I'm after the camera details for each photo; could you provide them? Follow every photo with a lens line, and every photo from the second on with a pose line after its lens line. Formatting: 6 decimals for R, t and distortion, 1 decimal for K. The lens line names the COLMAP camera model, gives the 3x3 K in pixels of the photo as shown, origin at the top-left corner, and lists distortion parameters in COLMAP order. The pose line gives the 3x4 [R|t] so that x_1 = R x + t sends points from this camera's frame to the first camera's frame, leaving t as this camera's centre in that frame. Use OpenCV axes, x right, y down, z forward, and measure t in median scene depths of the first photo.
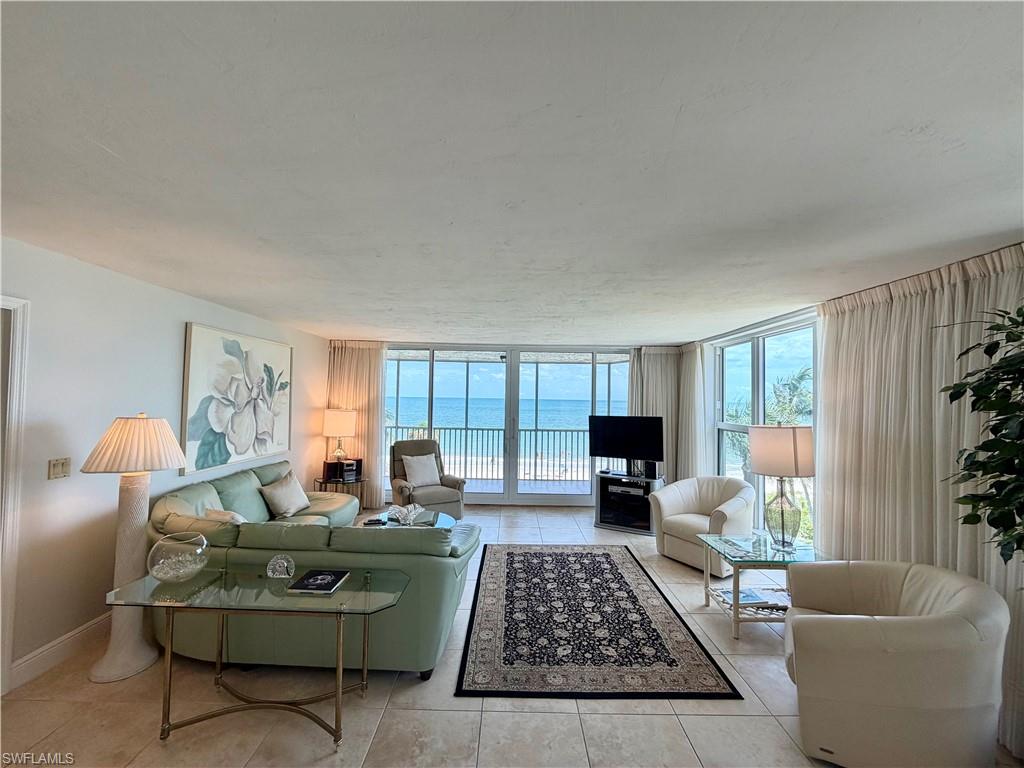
lens RADIAL K [[409.3, 0, 511.4], [0, 409.3, 386.6], [0, 0, 1]] dist [0.001571, 0.000119]
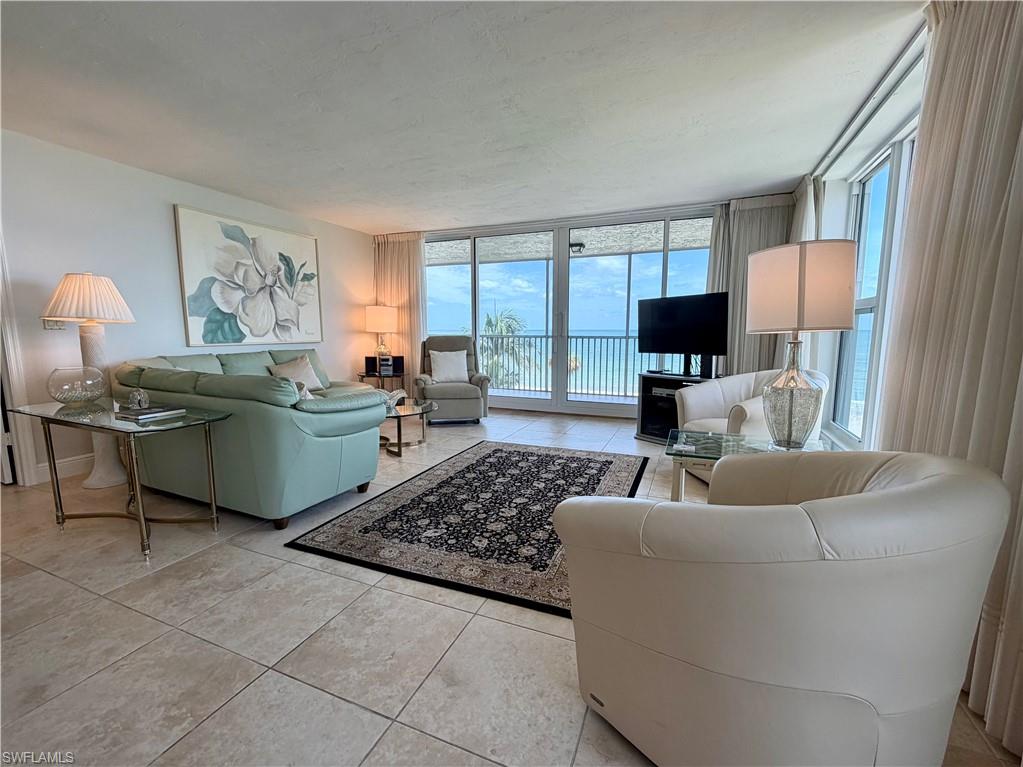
lens RADIAL K [[437.3, 0, 510.5], [0, 437.3, 384.9], [0, 0, 1]] dist [0.000444, 0.000136]
pose [[0.921428, 0.030678, -0.387337, 0.416583], [0.028115, 0.989001, 0.145213, 0.146131], [0.387531, -0.144693, 0.910430, 0.192397]]
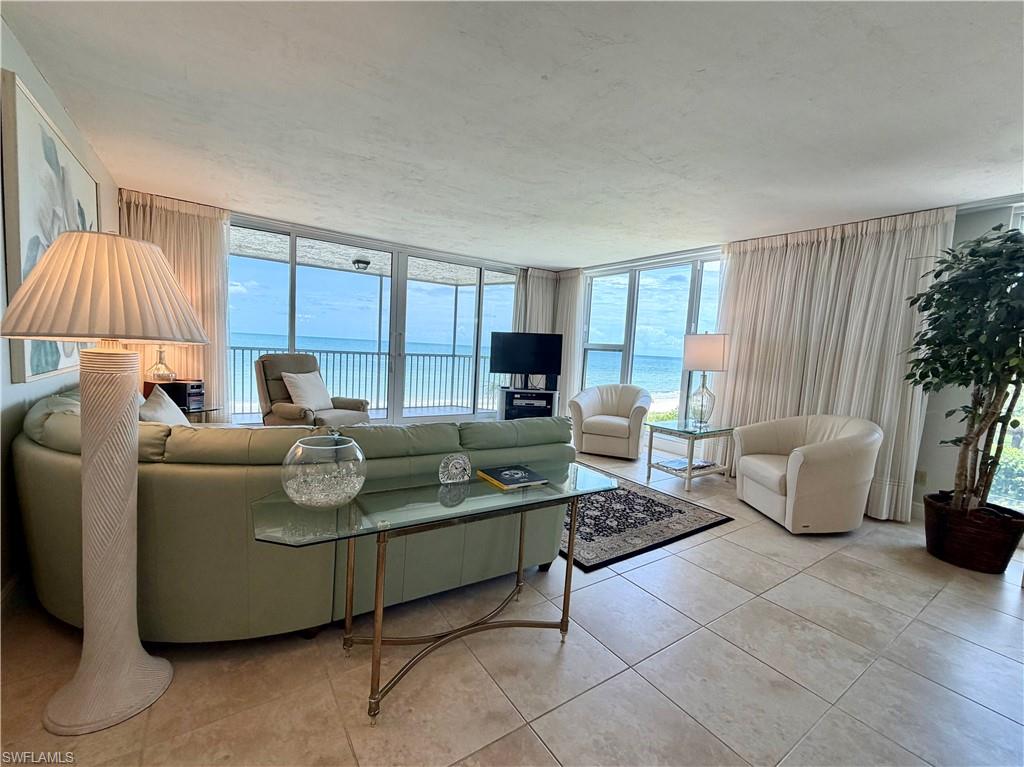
lens RADIAL K [[429.5, 0, 512.0], [0, 429.5, 383.5], [0, 0, 1]] dist [0.002236, 0.000312]
pose [[0.823122, -0.019995, 0.567513, -0.507559], [-0.056954, 0.991434, 0.117536, 0.100399], [-0.565002, -0.129069, 0.814932, 0.170070]]
